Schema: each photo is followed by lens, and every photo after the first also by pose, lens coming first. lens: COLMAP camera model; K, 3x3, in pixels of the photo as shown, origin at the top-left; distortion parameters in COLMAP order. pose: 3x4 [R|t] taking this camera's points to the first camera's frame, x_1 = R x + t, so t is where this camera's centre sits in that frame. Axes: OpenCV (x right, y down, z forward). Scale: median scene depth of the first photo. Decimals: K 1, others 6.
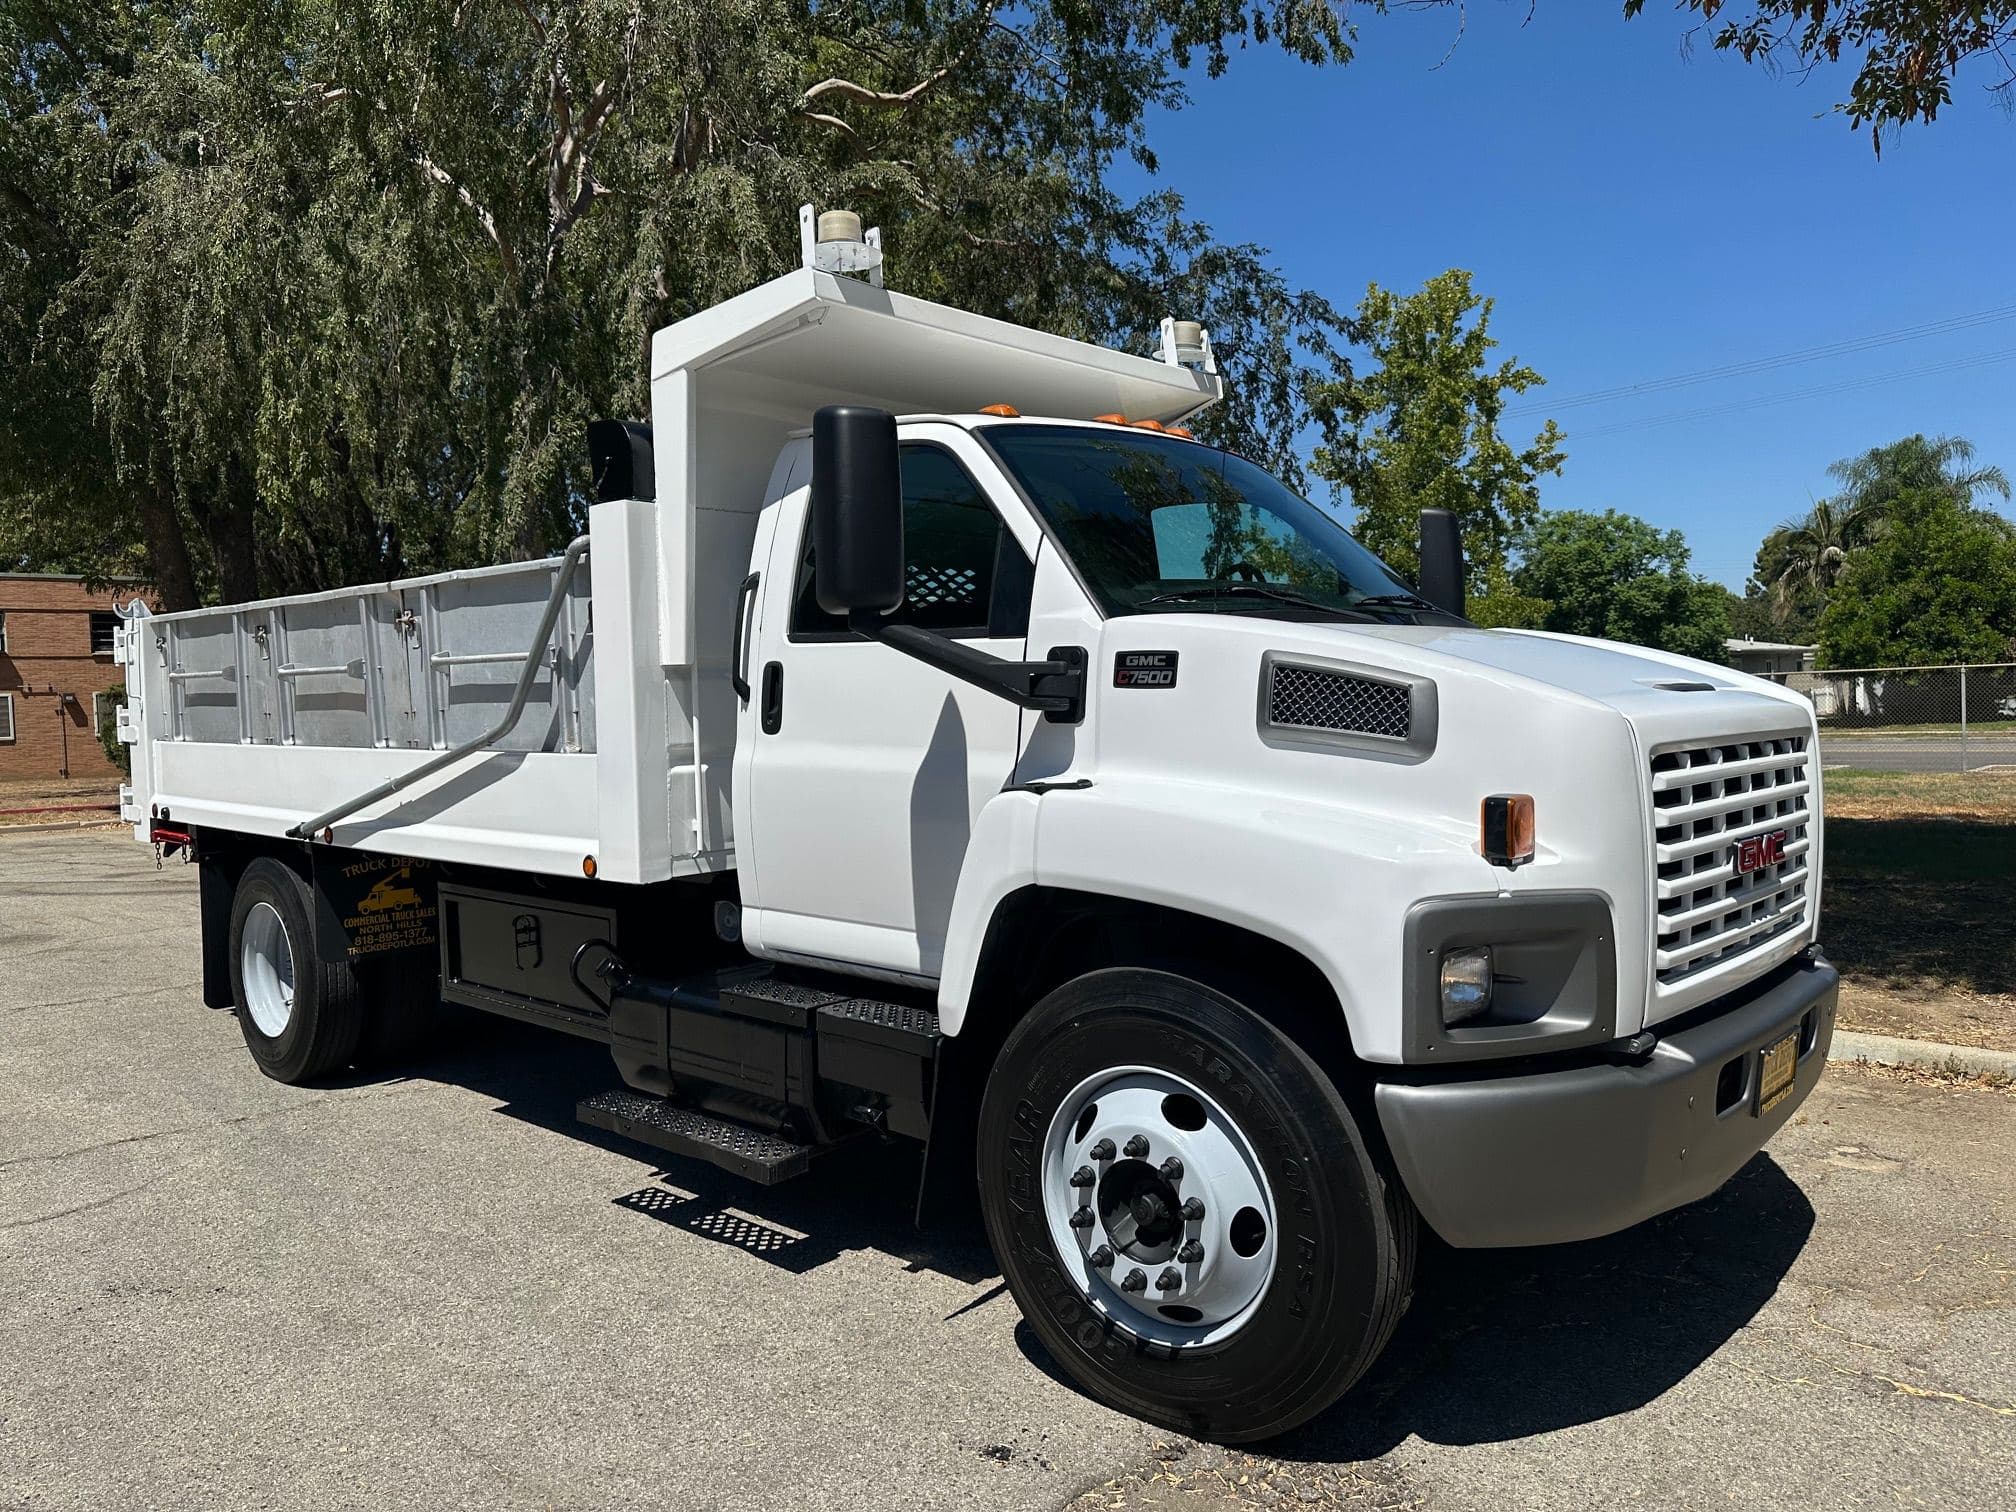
lens RADIAL K [[1429.9, 0, 993.3], [0, 1429.9, 762.8], [0, 0, 1]] dist [0.049567, -0.063814]
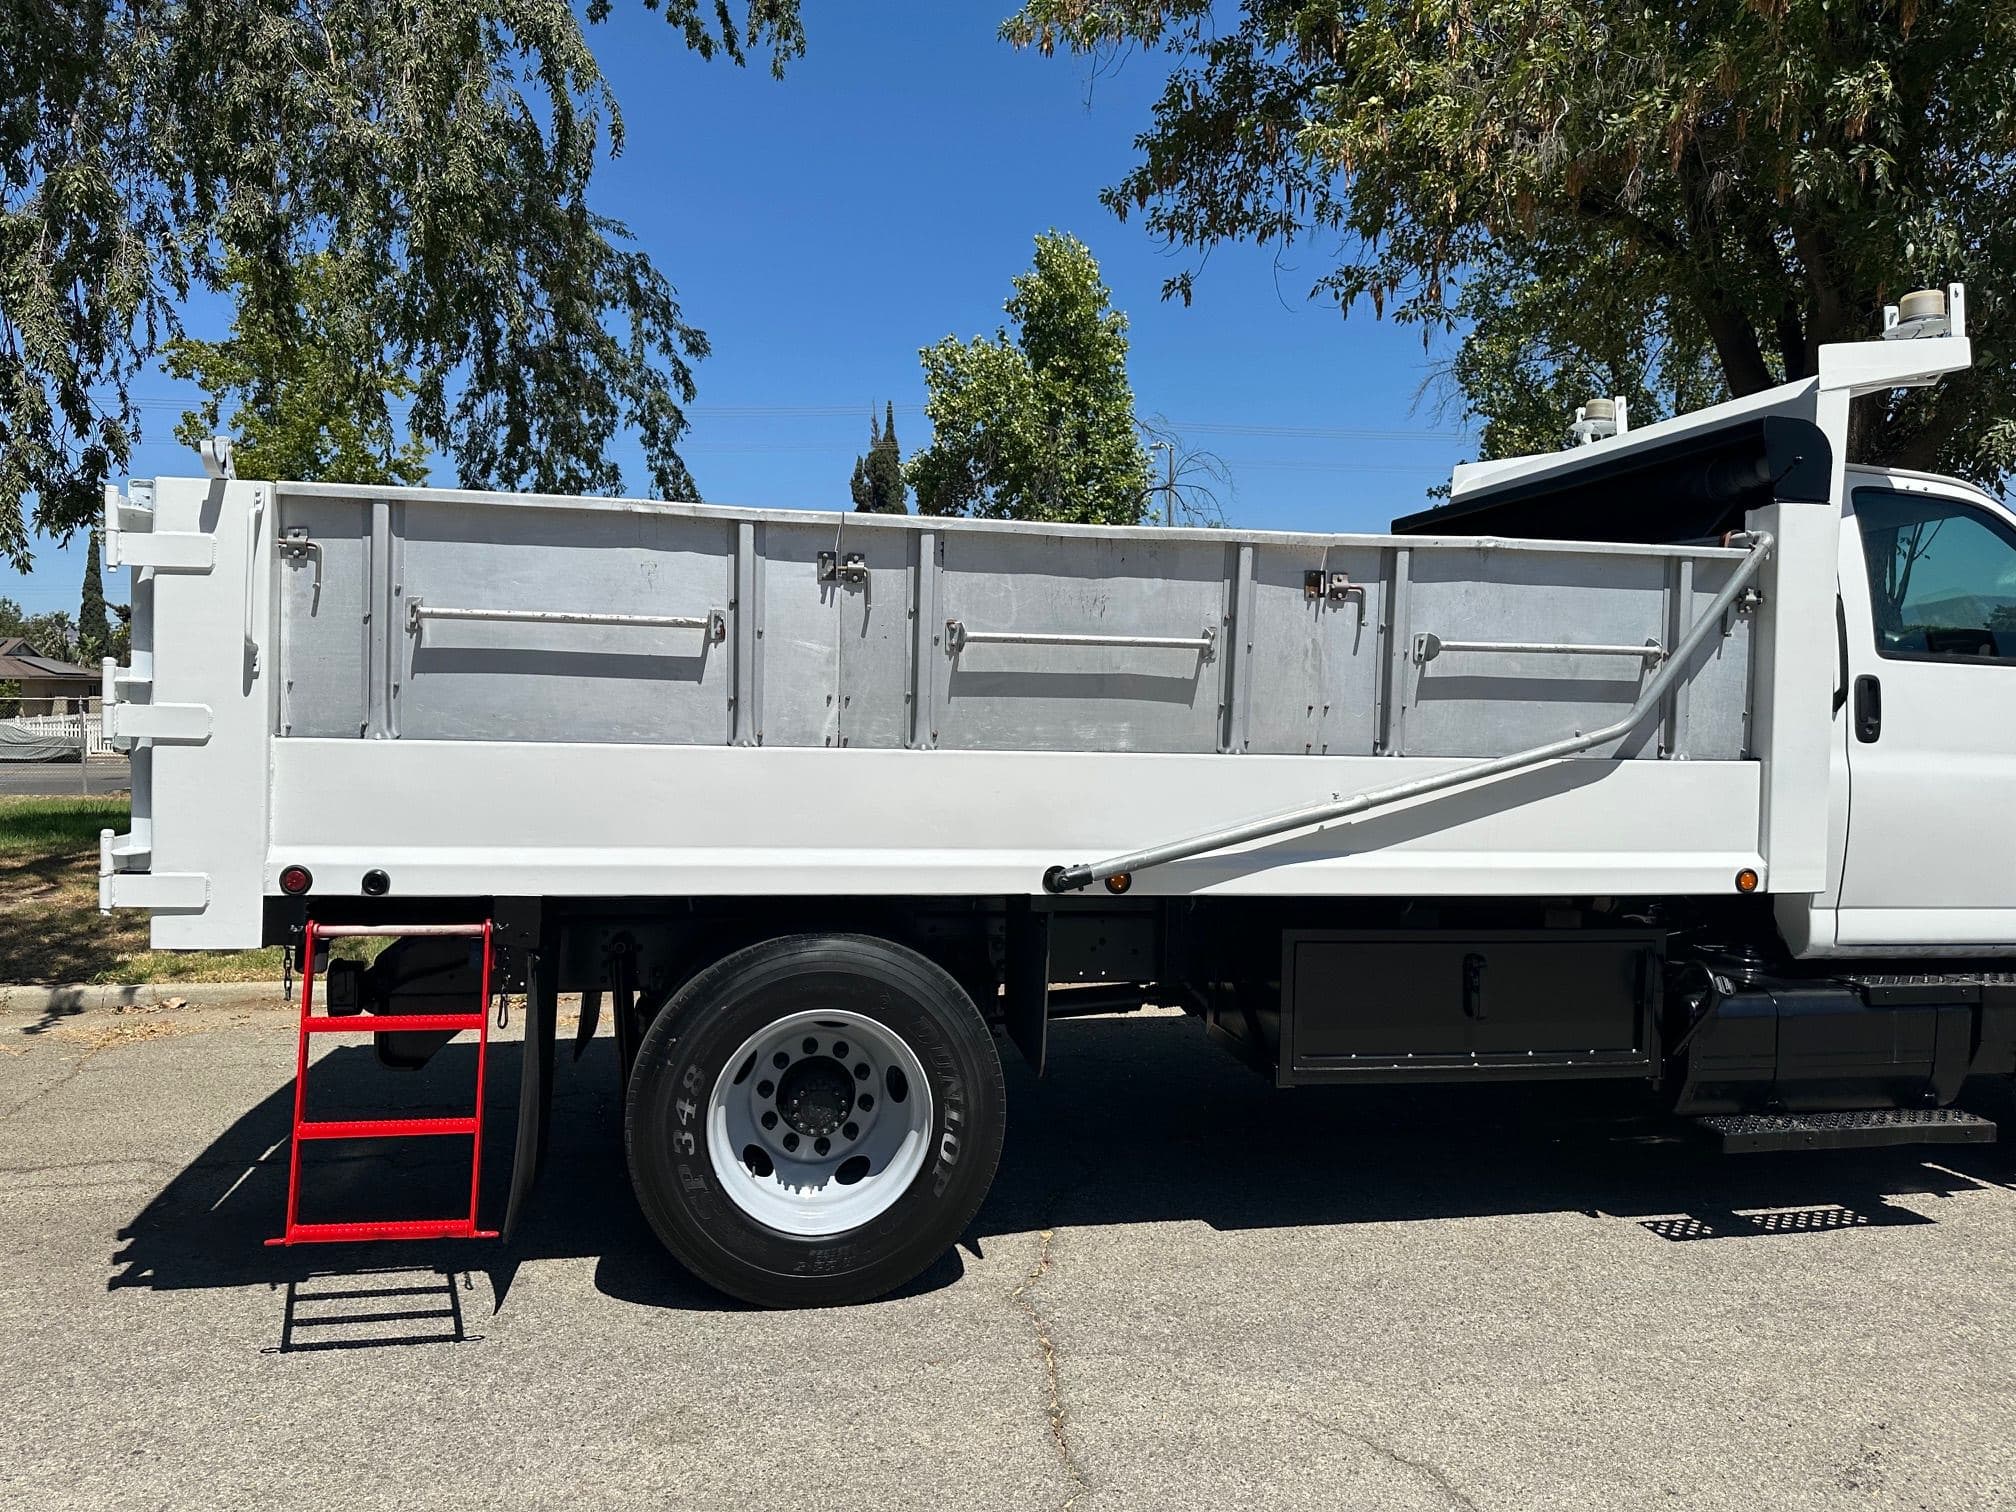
lens RADIAL K [[1429.9, 0, 998.2], [0, 1429.9, 770.4], [0, 0, 1]] dist [0.049567, -0.063814]
pose [[0.589181, 0.000016, 0.808001, -1.400247], [0.007341, 0.999959, -0.005373, 0.000885], [-0.807968, 0.009097, 0.589156, 0.874457]]
